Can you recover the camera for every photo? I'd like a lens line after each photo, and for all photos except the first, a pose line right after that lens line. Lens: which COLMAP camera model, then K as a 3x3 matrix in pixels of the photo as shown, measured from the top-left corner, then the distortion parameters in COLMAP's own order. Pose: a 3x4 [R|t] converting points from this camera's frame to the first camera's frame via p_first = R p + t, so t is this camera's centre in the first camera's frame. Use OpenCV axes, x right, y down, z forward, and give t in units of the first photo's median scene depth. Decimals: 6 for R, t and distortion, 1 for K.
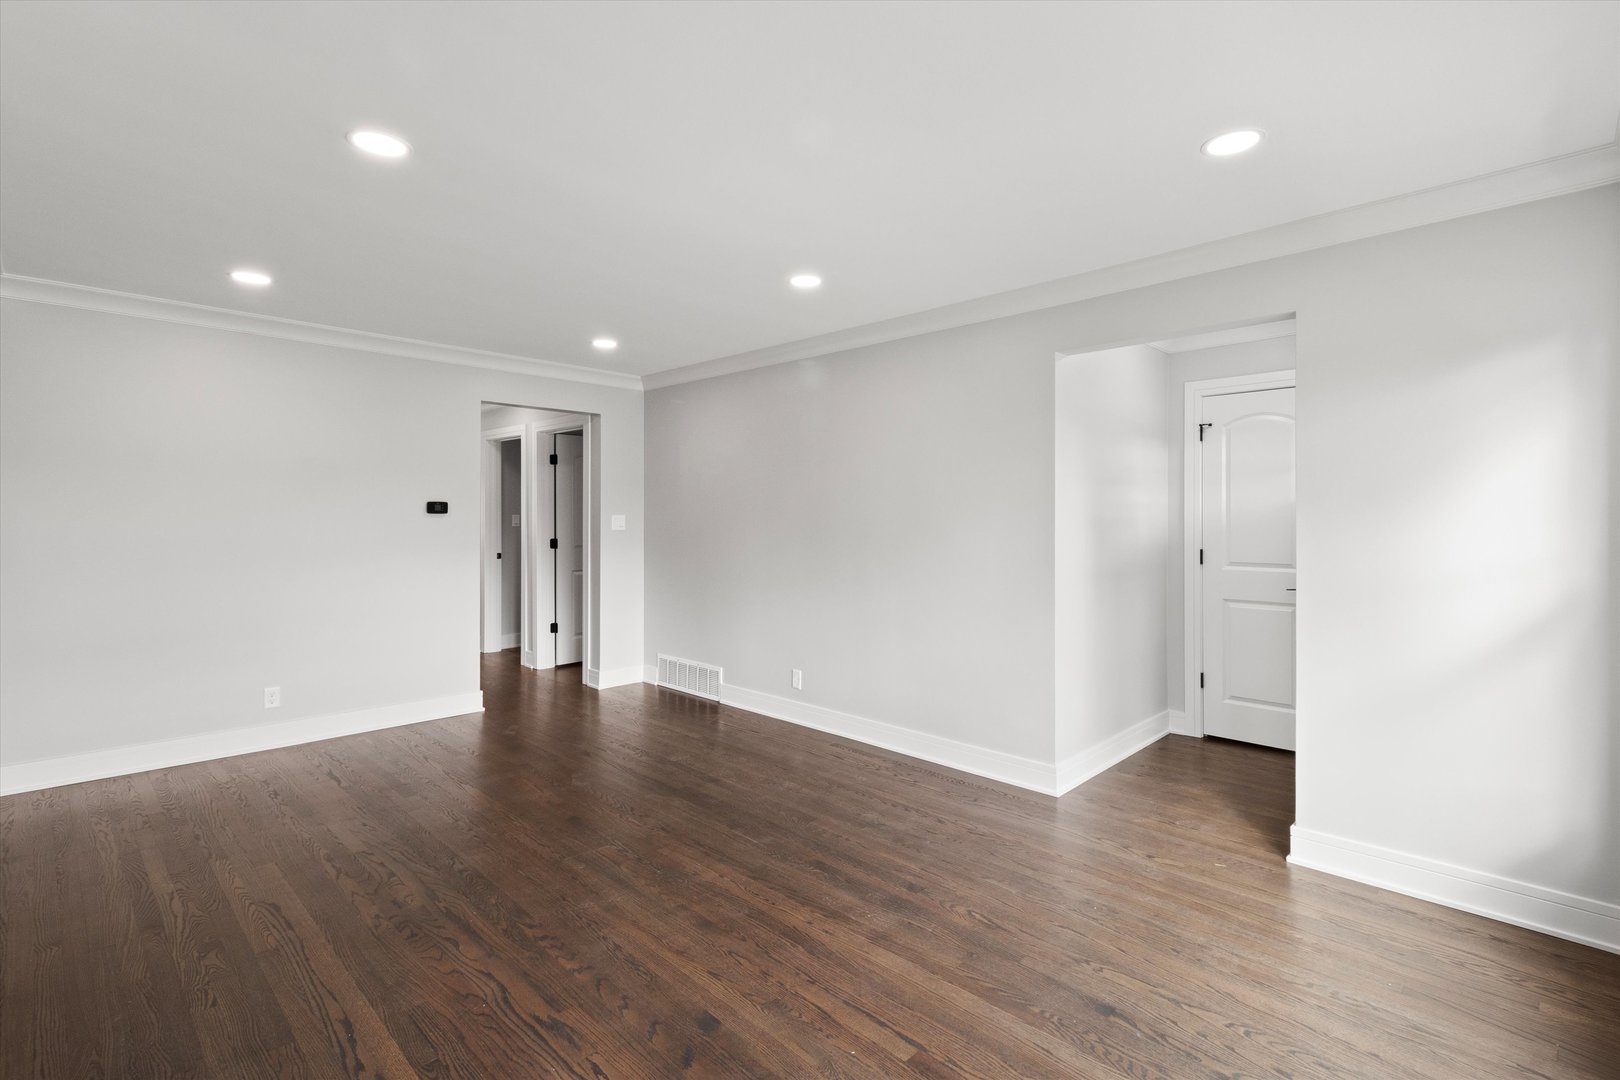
lens RADIAL K [[751.4, 0, 809.4], [0, 751.4, 530.6], [0, 0, 1]] dist [0.021164, 0.000058]
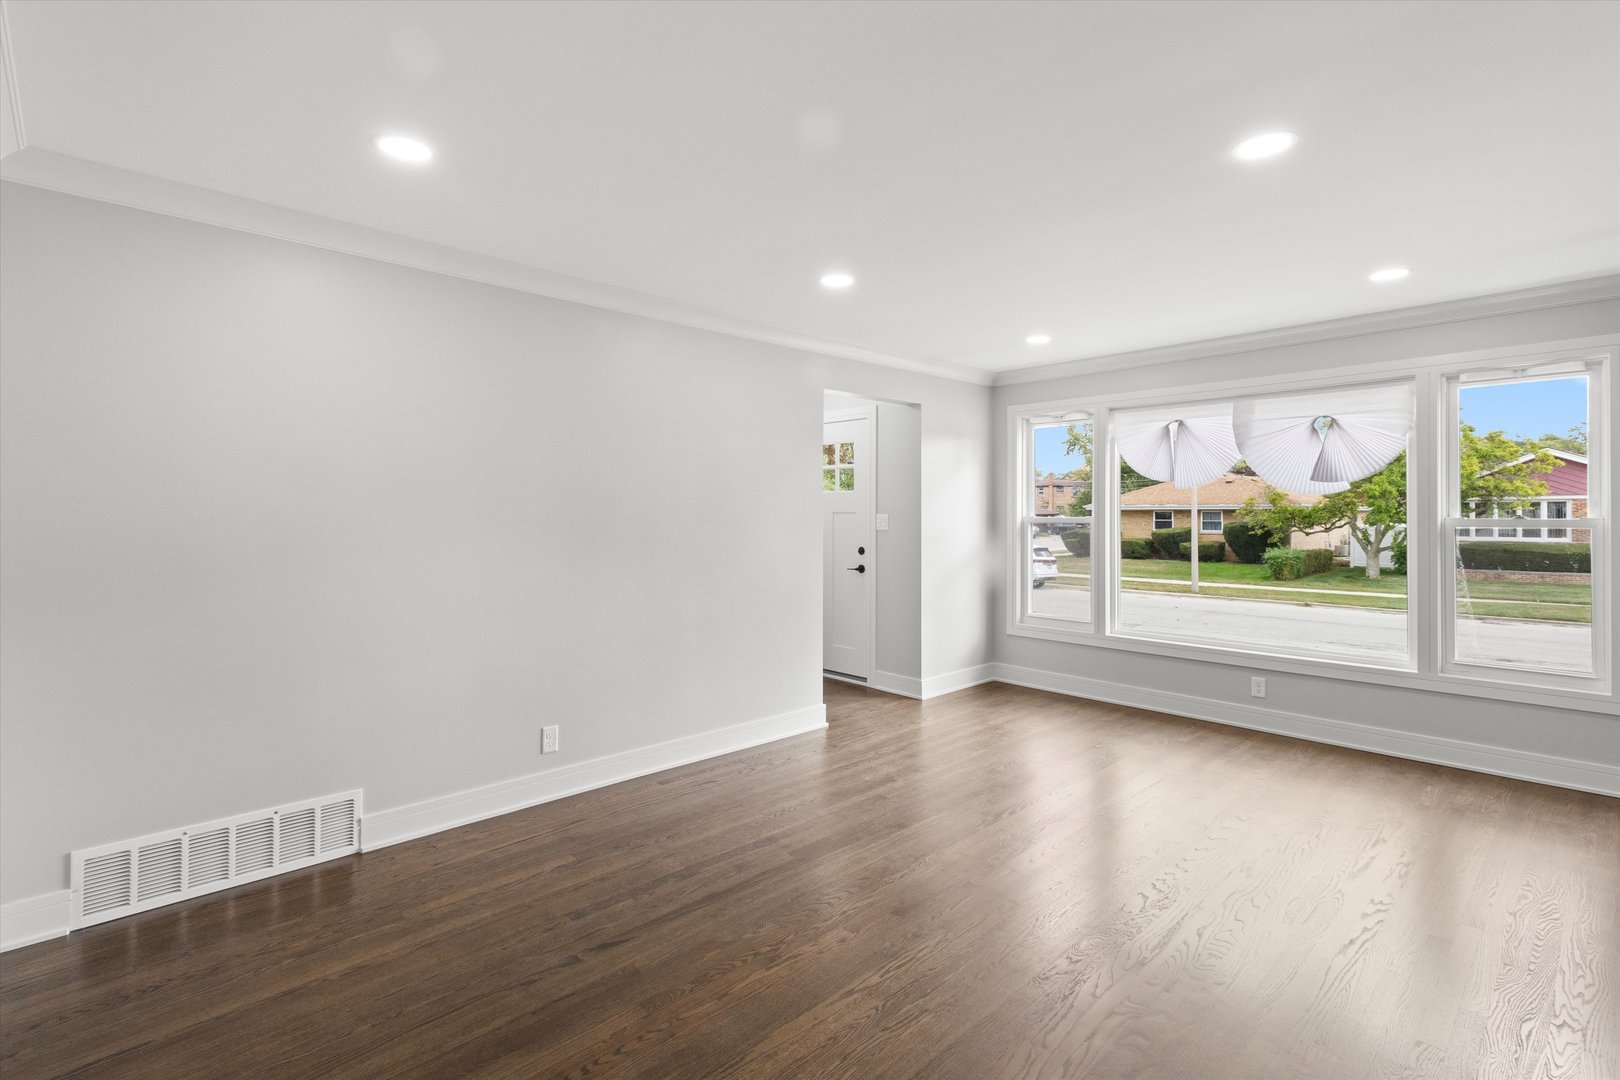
lens RADIAL K [[751.4, 0, 809.2], [0, 751.4, 529.3], [0, 0, 1]] dist [0.021164, 0.000058]
pose [[0.026408, -0.019499, 0.999461, -0.782665], [0.010254, 0.999762, 0.019234, -0.017283], [-0.999599, 0.009741, 0.026602, 0.778381]]
